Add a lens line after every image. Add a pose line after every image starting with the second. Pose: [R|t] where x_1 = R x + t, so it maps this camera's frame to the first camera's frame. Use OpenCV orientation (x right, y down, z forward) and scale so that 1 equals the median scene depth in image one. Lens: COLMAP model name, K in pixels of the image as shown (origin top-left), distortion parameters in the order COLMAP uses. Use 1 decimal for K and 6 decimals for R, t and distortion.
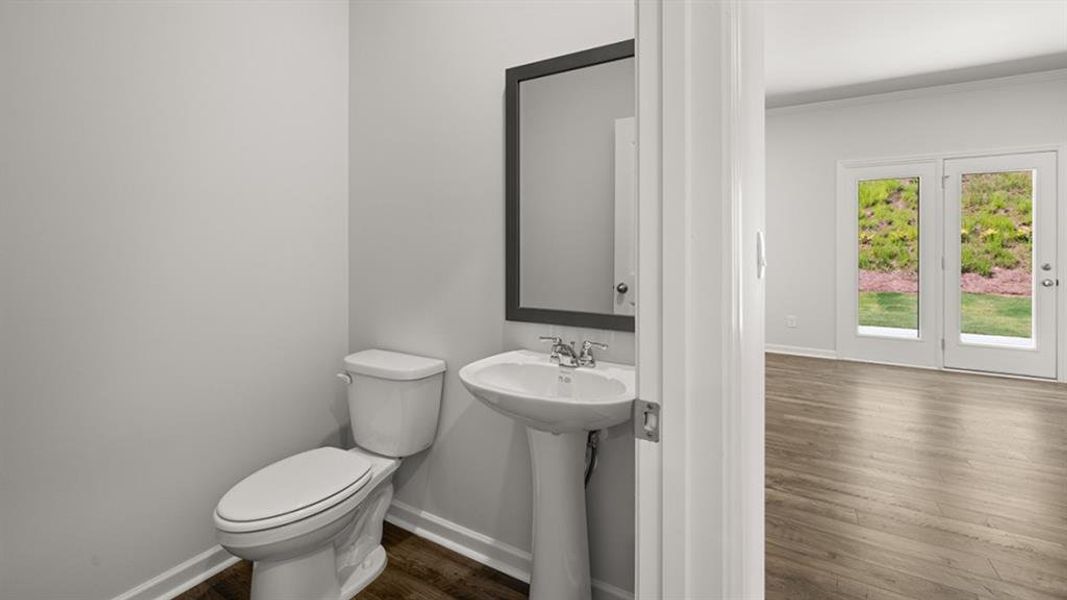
lens RADIAL K [[474.2, 0, 482.1], [0, 474.2, 250.5], [0, 0, 1]] dist [-0.003174, -0.000852]
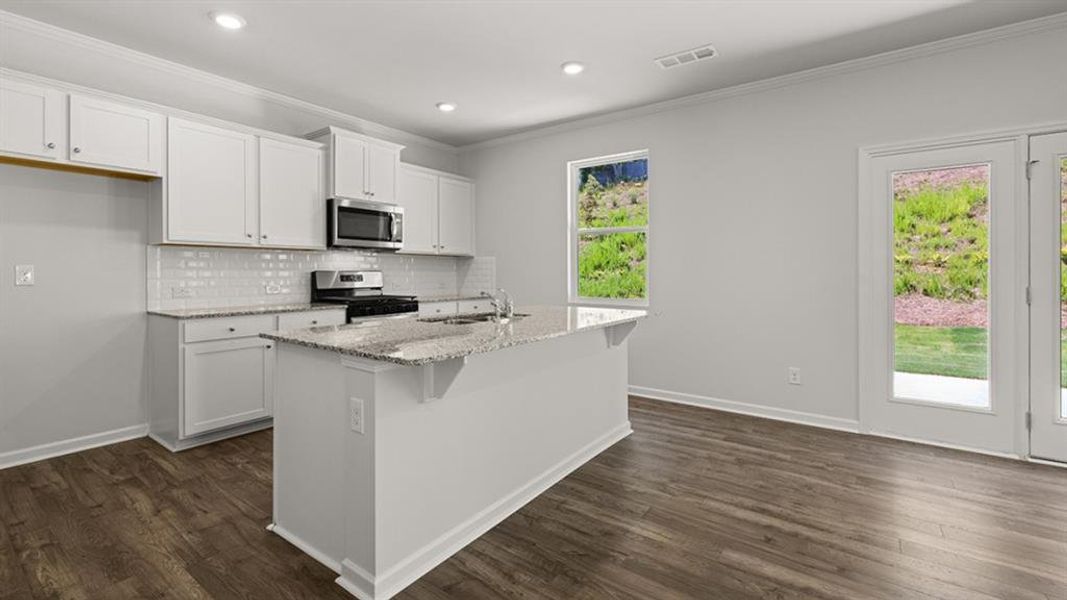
lens RADIAL K [[474.2, 0, 484.8], [0, 474.2, 271.1], [0, 0, 1]] dist [-0.003174, -0.000852]
pose [[0.994605, 0.000108, -0.103738, 0.138861], [-0.000807, 0.999977, -0.006698, -0.000749], [0.103735, 0.006746, 0.994582, 0.128622]]
